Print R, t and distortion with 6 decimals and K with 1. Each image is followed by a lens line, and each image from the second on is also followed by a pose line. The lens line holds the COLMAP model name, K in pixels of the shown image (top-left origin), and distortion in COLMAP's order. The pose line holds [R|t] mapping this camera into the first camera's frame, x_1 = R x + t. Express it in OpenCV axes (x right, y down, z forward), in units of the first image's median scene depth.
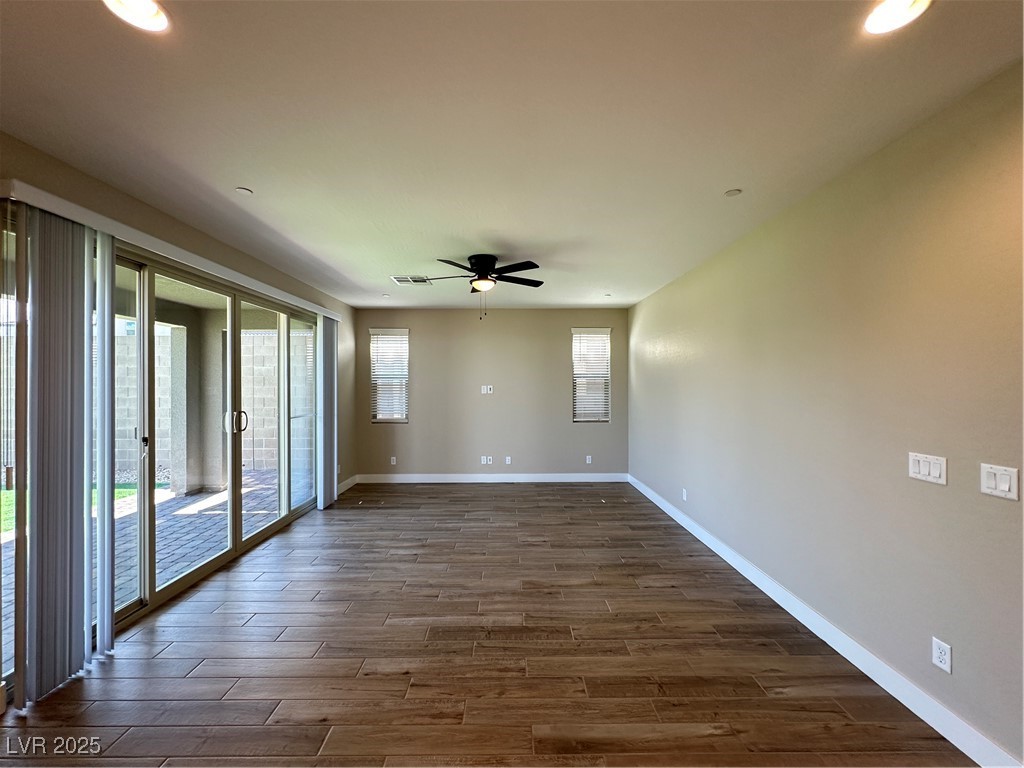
lens RADIAL K [[412.7, 0, 511.7], [0, 412.7, 385.0], [0, 0, 1]] dist [0.000845, 0.000198]
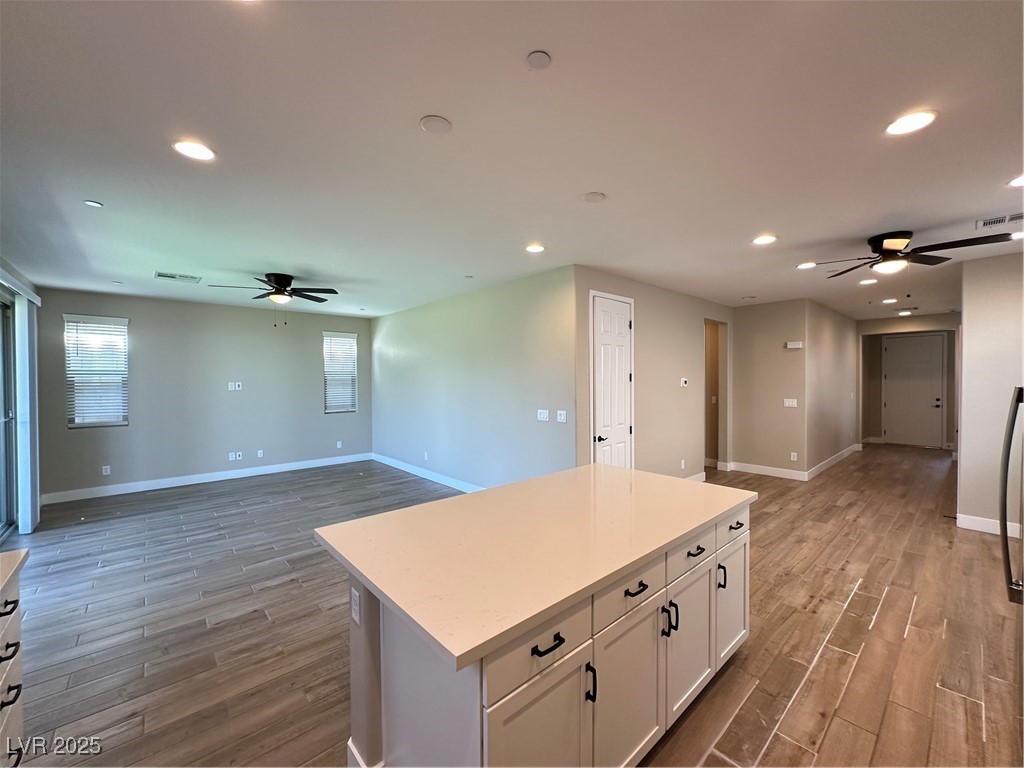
lens RADIAL K [[412.7, 0, 513.0], [0, 412.7, 383.0], [0, 0, 1]] dist [0.000845, 0.000198]
pose [[0.753499, -0.008848, 0.657390, -0.341333], [0.003819, 0.999951, 0.009081, -0.005530], [-0.657438, -0.004332, 0.753496, -0.336294]]
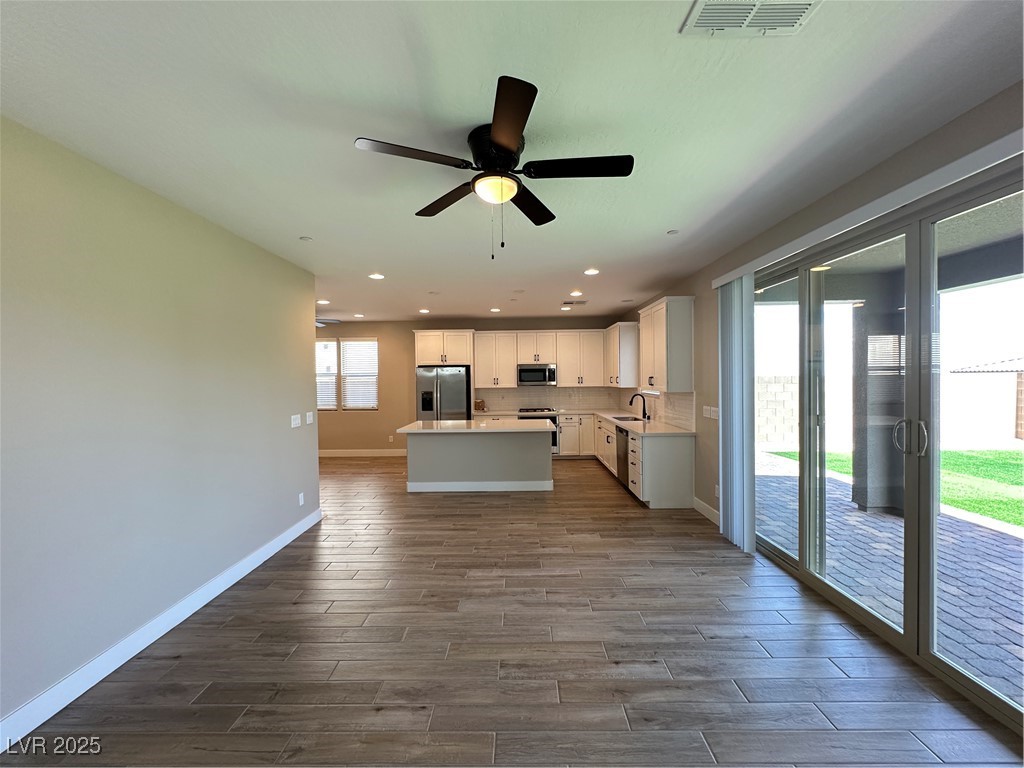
lens RADIAL K [[412.7, 0, 512.0], [0, 412.7, 383.6], [0, 0, 1]] dist [0.000845, 0.000198]
pose [[-0.999610, 0.017855, 0.021449, -0.094342], [0.018167, 0.999731, 0.014420, -0.005997], [-0.021186, 0.014804, -0.999666, 1.491717]]
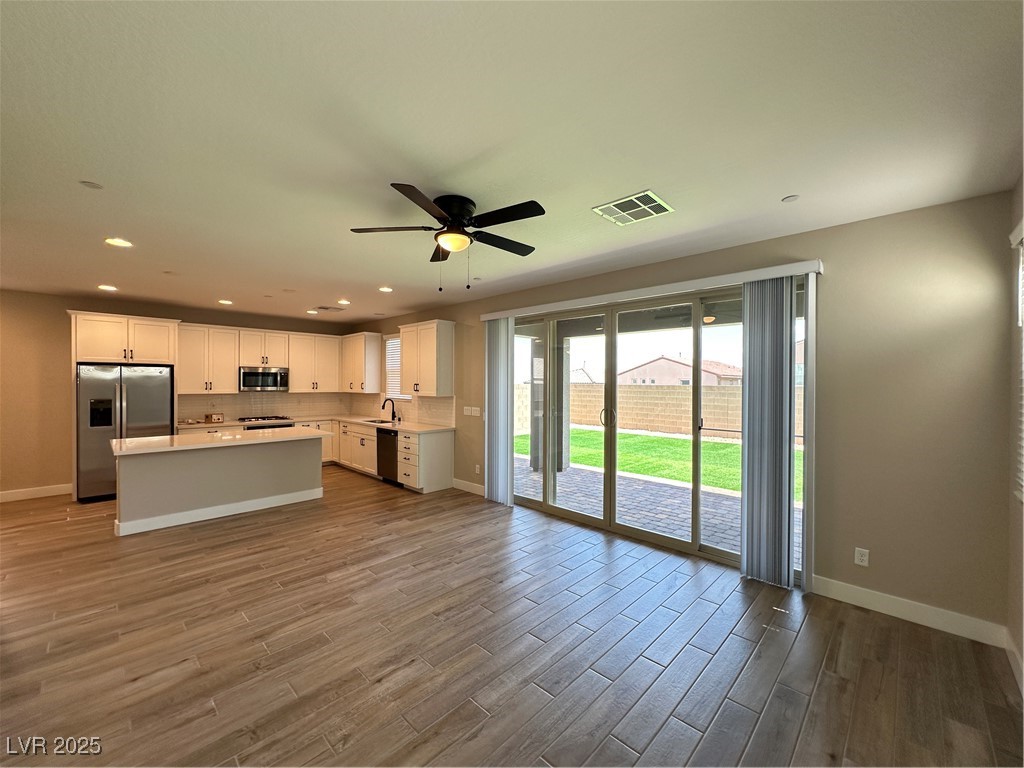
lens RADIAL K [[412.7, 0, 512.1], [0, 412.7, 382.5], [0, 0, 1]] dist [0.000845, 0.000198]
pose [[-0.702656, 0.000856, -0.711529, 0.344631], [-0.002169, 0.999992, 0.003345, -0.012040], [0.711526, 0.003893, -0.702649, 1.518086]]
